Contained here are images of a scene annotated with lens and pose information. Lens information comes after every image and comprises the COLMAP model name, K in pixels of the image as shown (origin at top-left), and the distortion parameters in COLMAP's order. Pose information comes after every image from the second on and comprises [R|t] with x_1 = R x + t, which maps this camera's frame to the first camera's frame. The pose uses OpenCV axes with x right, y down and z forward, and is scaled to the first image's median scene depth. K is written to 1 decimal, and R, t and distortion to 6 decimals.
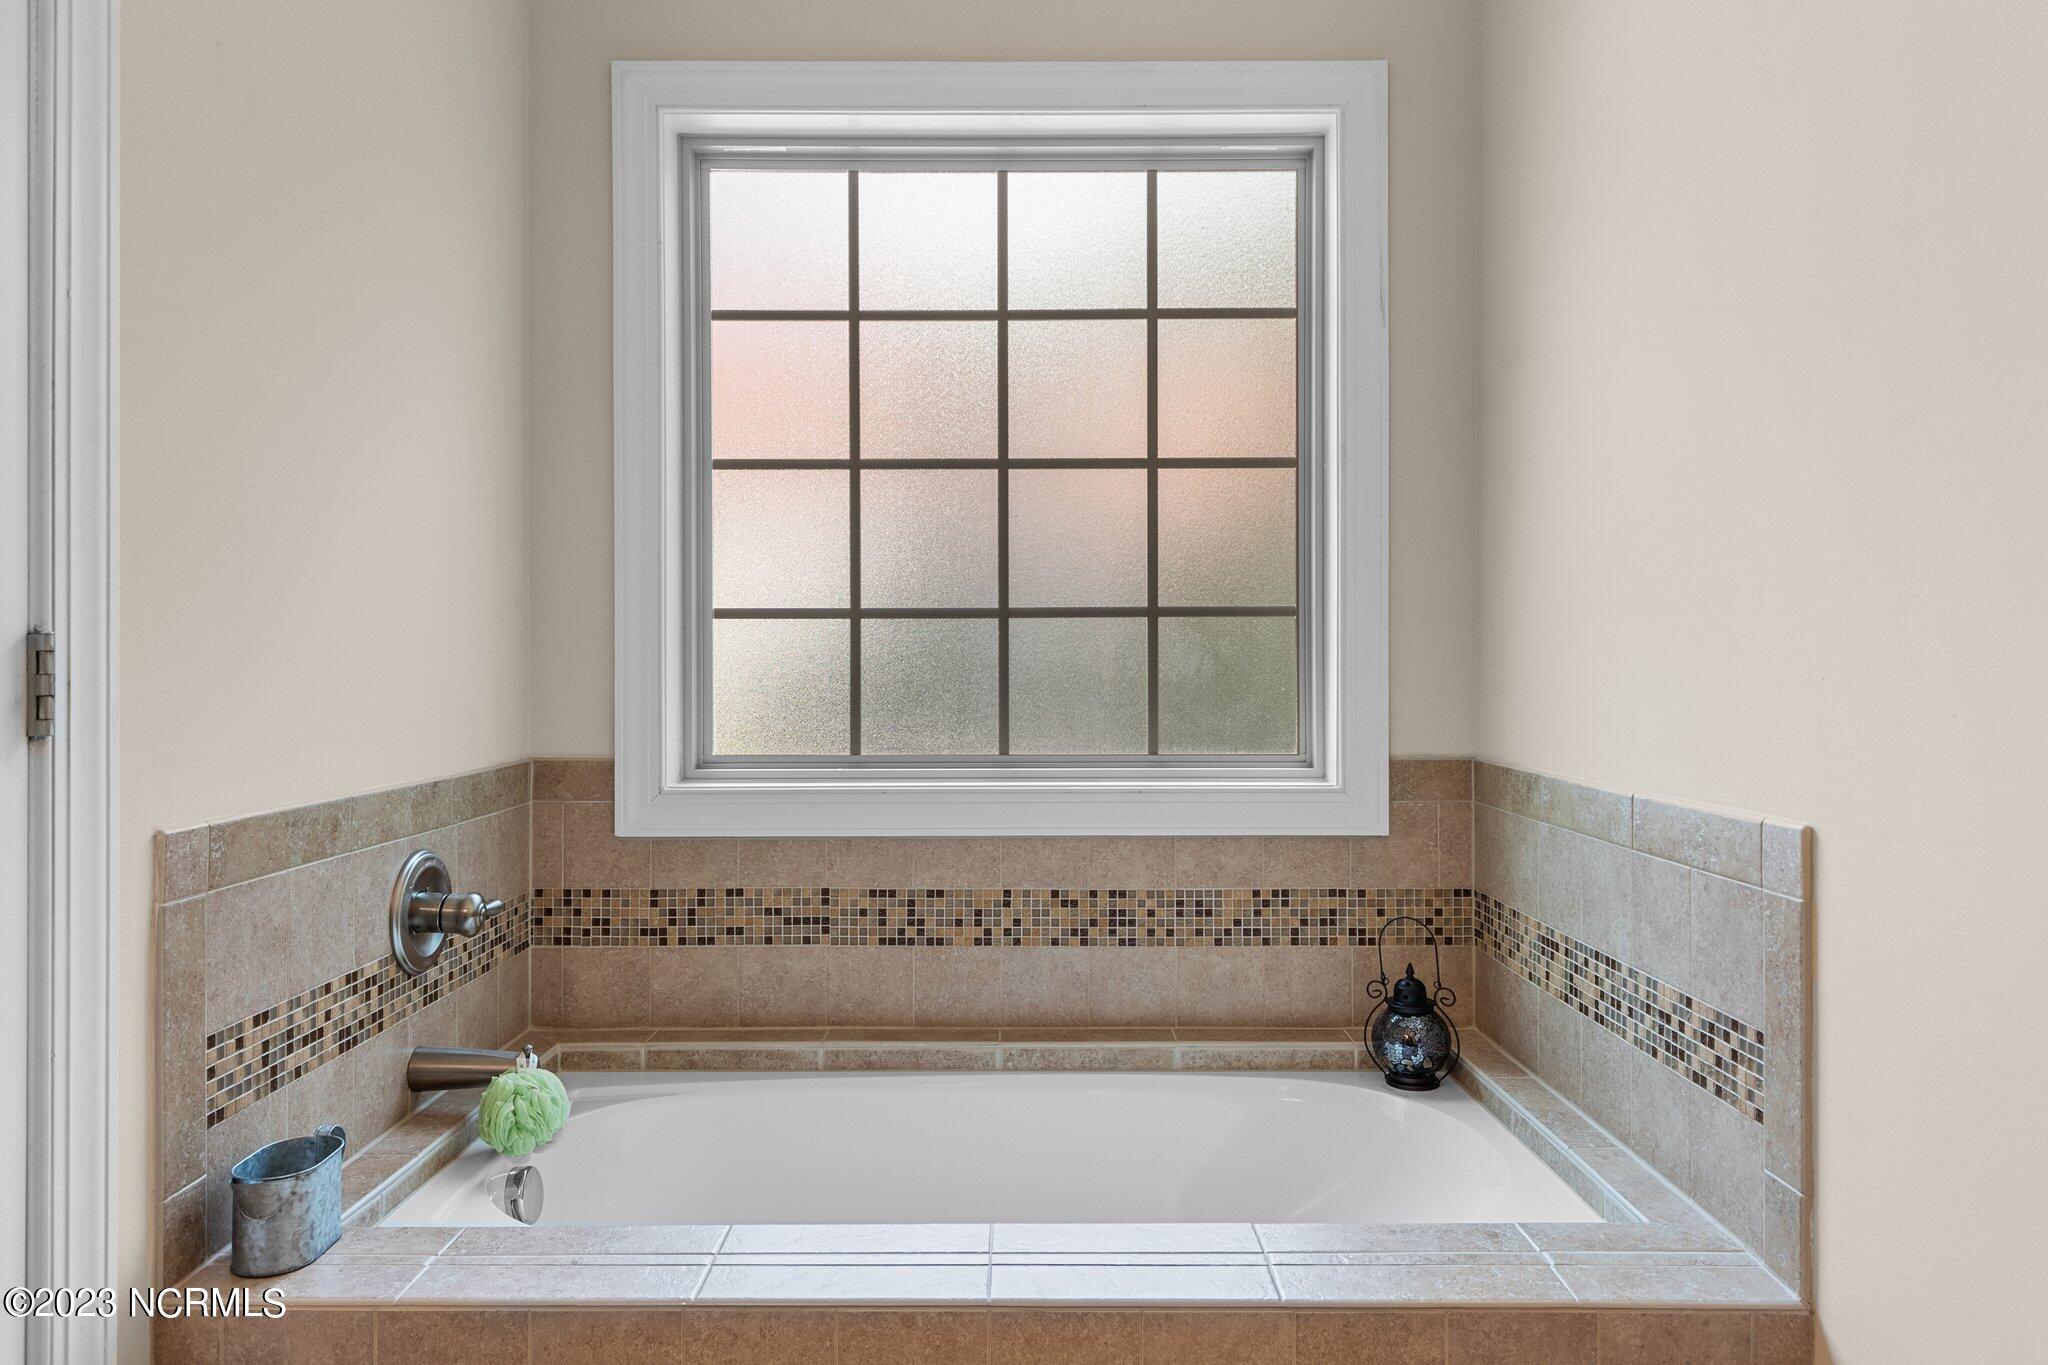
lens RADIAL K [[1318.8, 0, 1024.0], [0, 1318.8, 682.5], [0, 0, 1]] dist [0.005853, 0.000986]
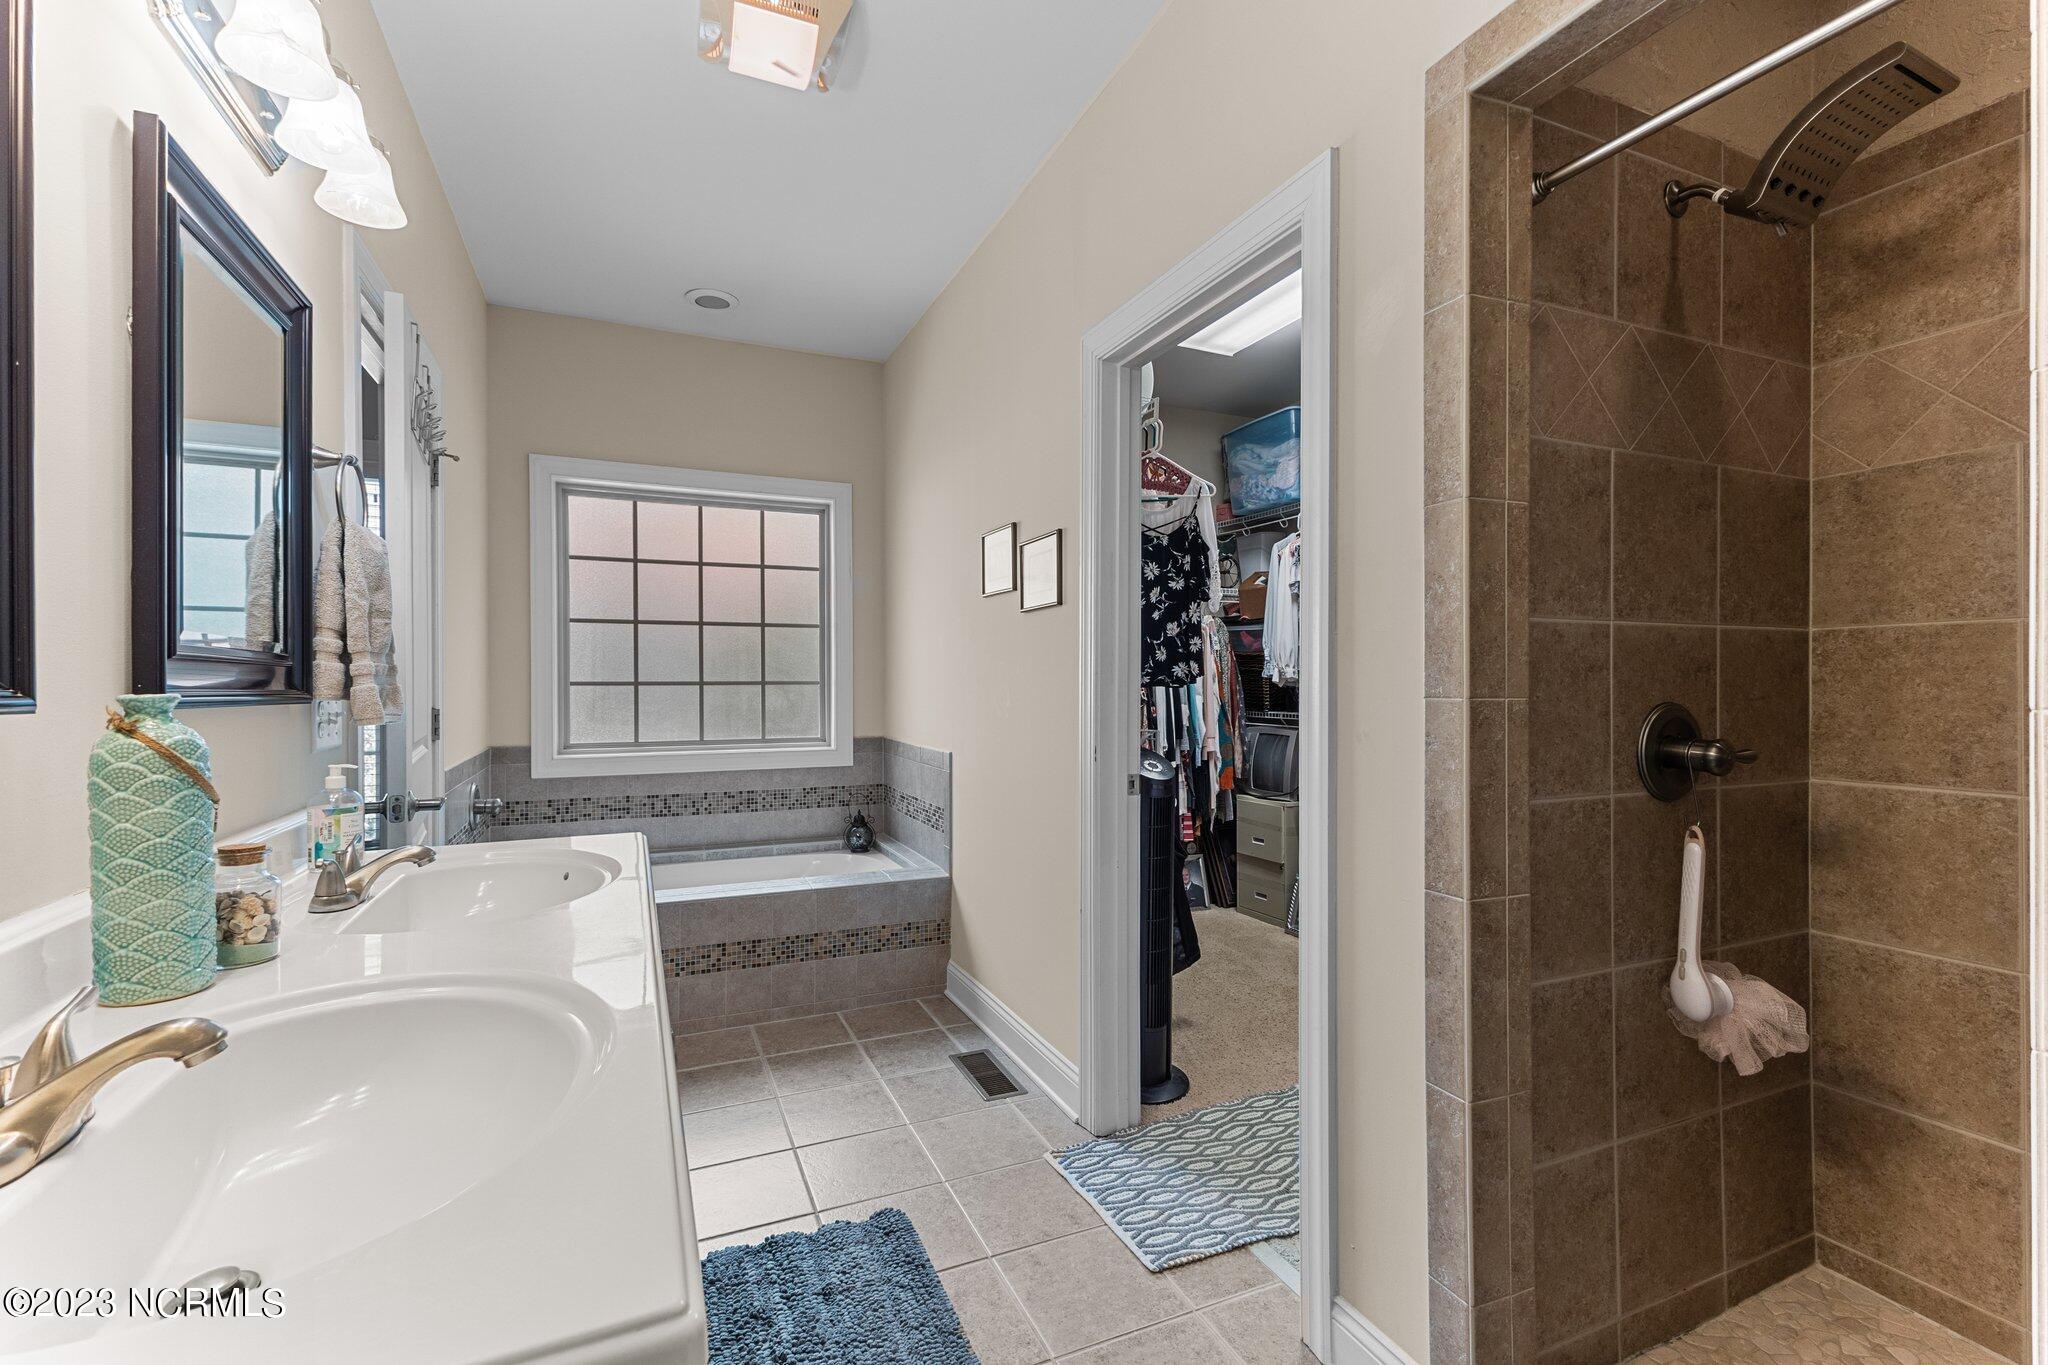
lens RADIAL K [[838.3, 0, 1014.1], [0, 838.3, 693.0], [0, 0, 1]] dist [0.001412, 0.000077]
pose [[0.911046, -0.002147, 0.412299, -0.138582], [0.002014, 0.999998, 0.000758, -0.036843], [-0.412300, 0.000140, 0.911048, -0.734621]]
